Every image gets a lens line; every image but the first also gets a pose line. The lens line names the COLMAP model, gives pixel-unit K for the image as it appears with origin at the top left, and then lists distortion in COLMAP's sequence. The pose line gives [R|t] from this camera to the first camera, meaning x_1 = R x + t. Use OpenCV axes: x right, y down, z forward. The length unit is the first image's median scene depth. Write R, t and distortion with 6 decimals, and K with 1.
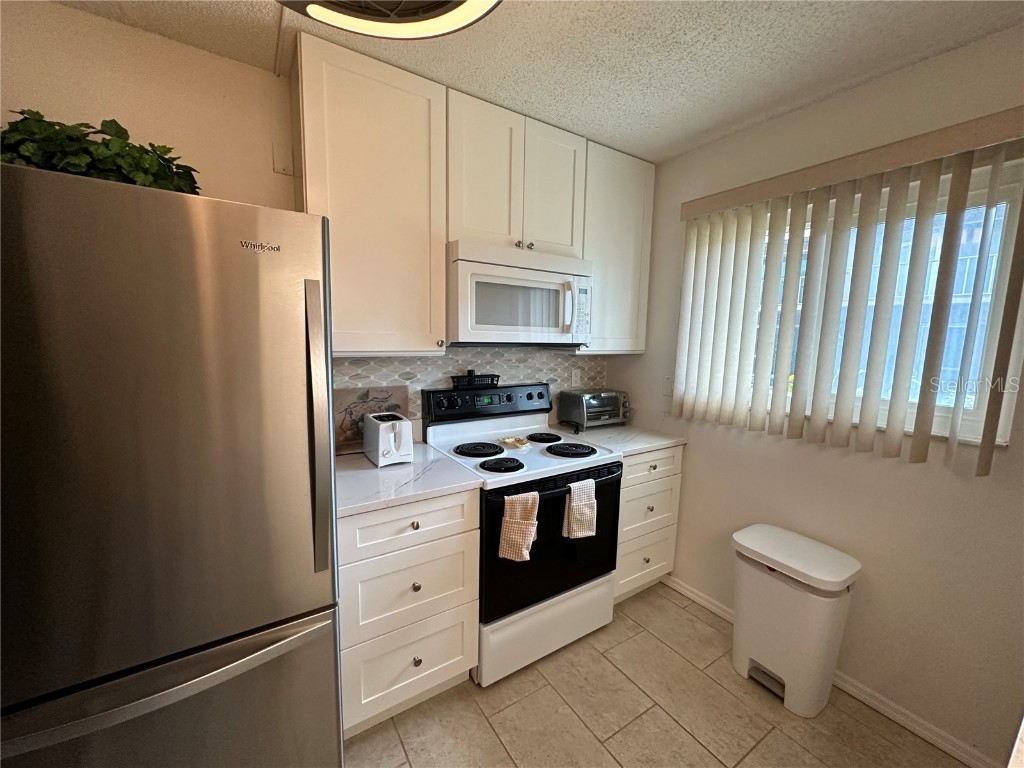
lens RADIAL K [[407.6, 0, 515.7], [0, 407.6, 384.4], [0, 0, 1]] dist [-0.004679, 0.001494]
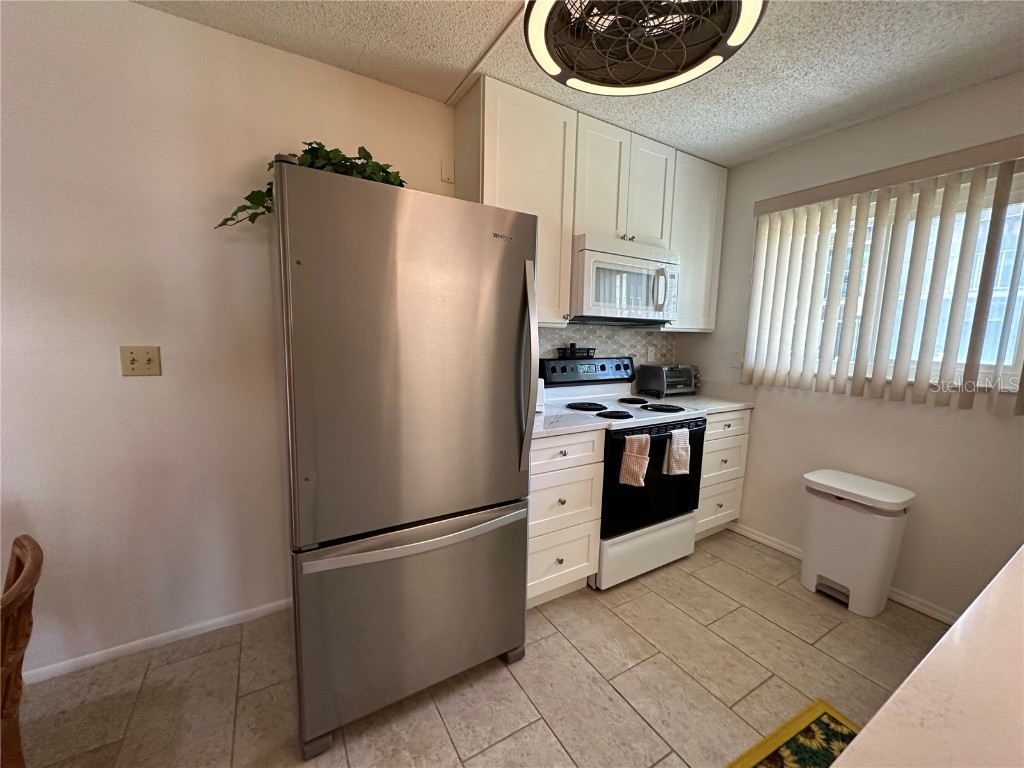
lens RADIAL K [[407.6, 0, 514.3], [0, 407.6, 385.2], [0, 0, 1]] dist [-0.004679, 0.001494]
pose [[0.999272, 0.006901, -0.037513, -0.297131], [-0.006662, 0.999957, 0.006498, 0.101759], [0.037556, -0.006243, 0.999275, -0.255643]]
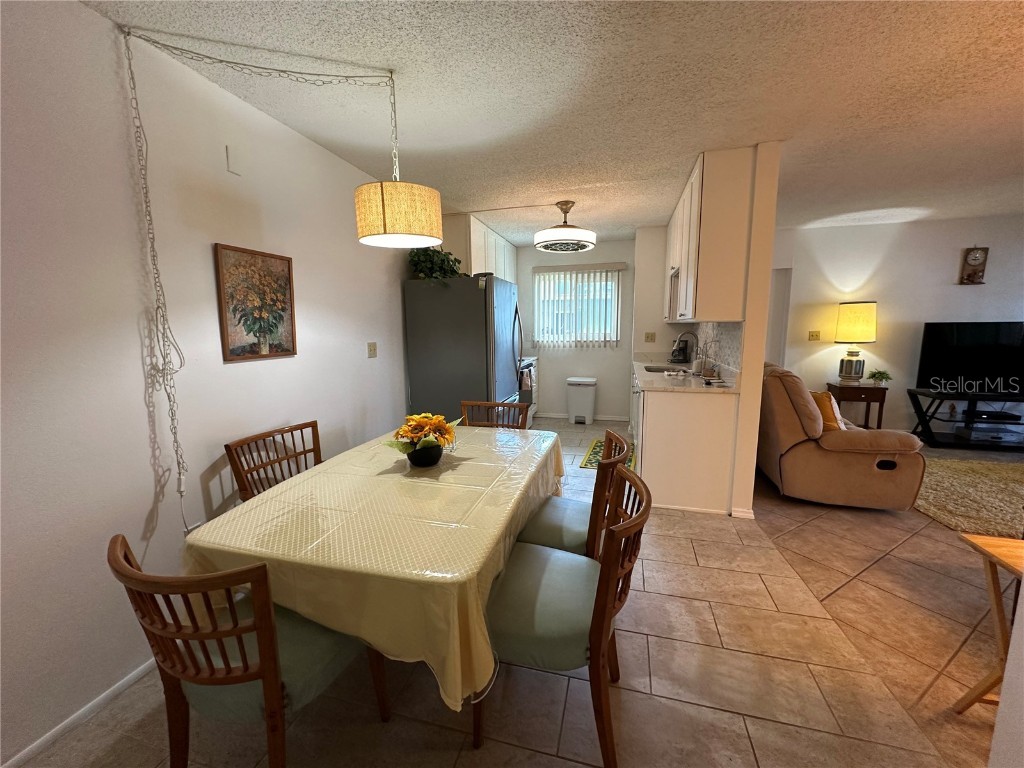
lens RADIAL K [[407.6, 0, 510.2], [0, 407.6, 382.5], [0, 0, 1]] dist [-0.004679, 0.001494]
pose [[0.751720, -0.121561, 0.648182, -1.877388], [0.108029, 0.992286, 0.060810, 0.157508], [-0.650575, 0.024311, 0.759053, -1.120919]]
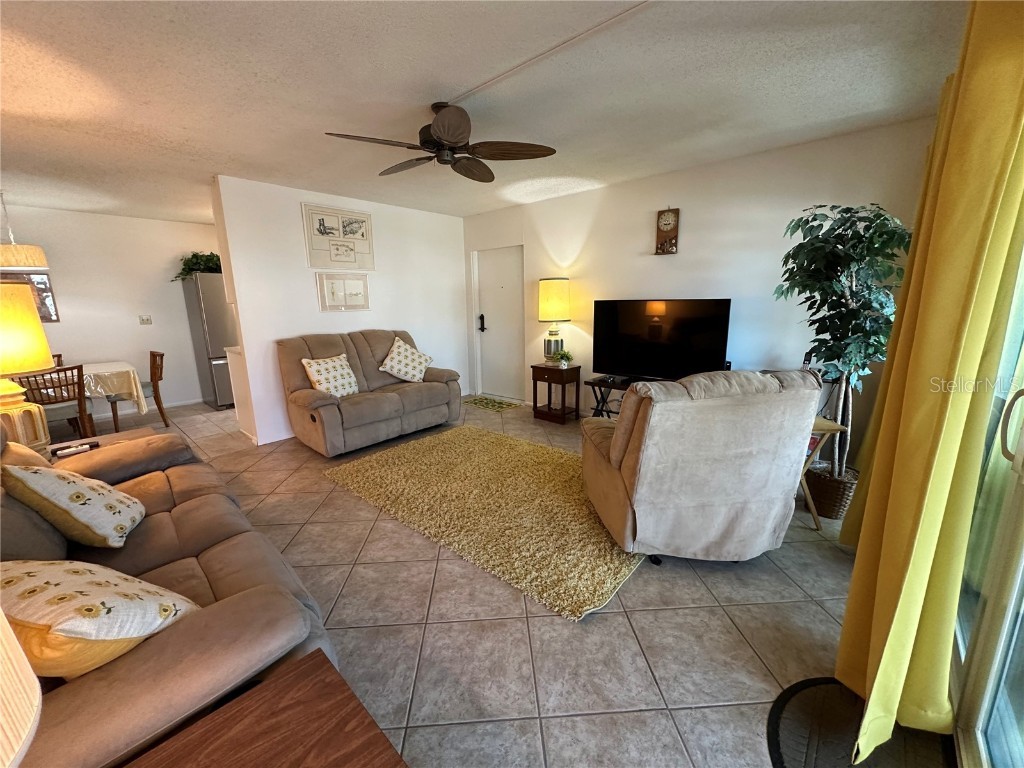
lens RADIAL K [[407.6, 0, 512.5], [0, 407.6, 387.9], [0, 0, 1]] dist [-0.004679, 0.001494]
pose [[0.965311, -0.091002, 0.244732, 0.707995], [0.069477, 0.993030, 0.095210, 0.462465], [-0.251690, -0.074904, 0.964905, -3.059738]]
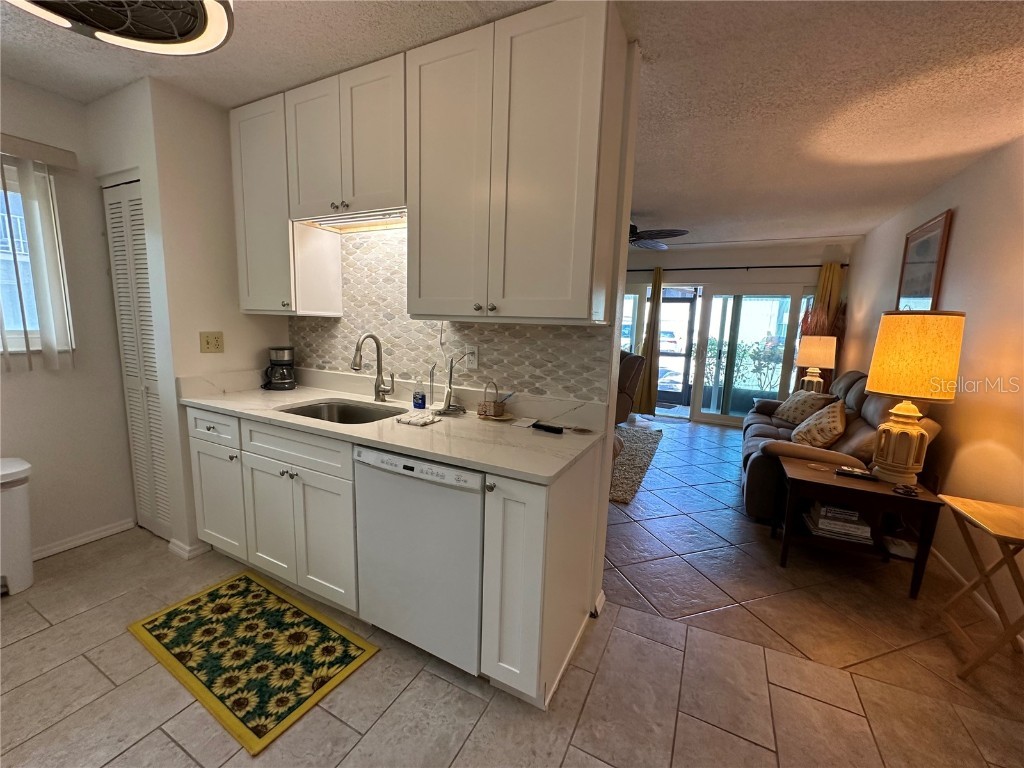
lens RADIAL K [[407.6, 0, 512.3], [0, 407.6, 384.8], [0, 0, 1]] dist [-0.004679, 0.001494]
pose [[-0.497443, -0.172434, 0.850187, -0.914875], [0.059903, 0.970879, 0.231961, 0.009873], [-0.865426, 0.166316, -0.472627, 0.186821]]
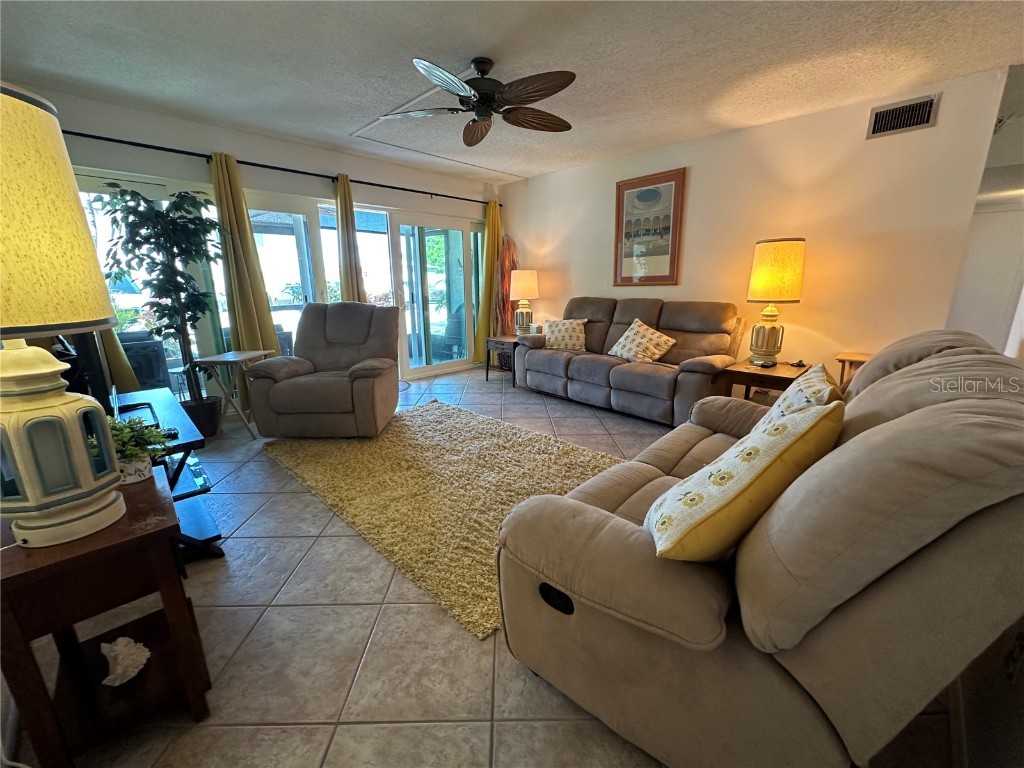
lens RADIAL K [[407.6, 0, 513.2], [0, 407.6, 376.8], [0, 0, 1]] dist [-0.004679, 0.001494]
pose [[-0.978086, 0.033953, -0.205413, 1.109995], [-0.038810, 0.939588, 0.340100, 0.169478], [0.204551, 0.340619, -0.917680, 0.039505]]
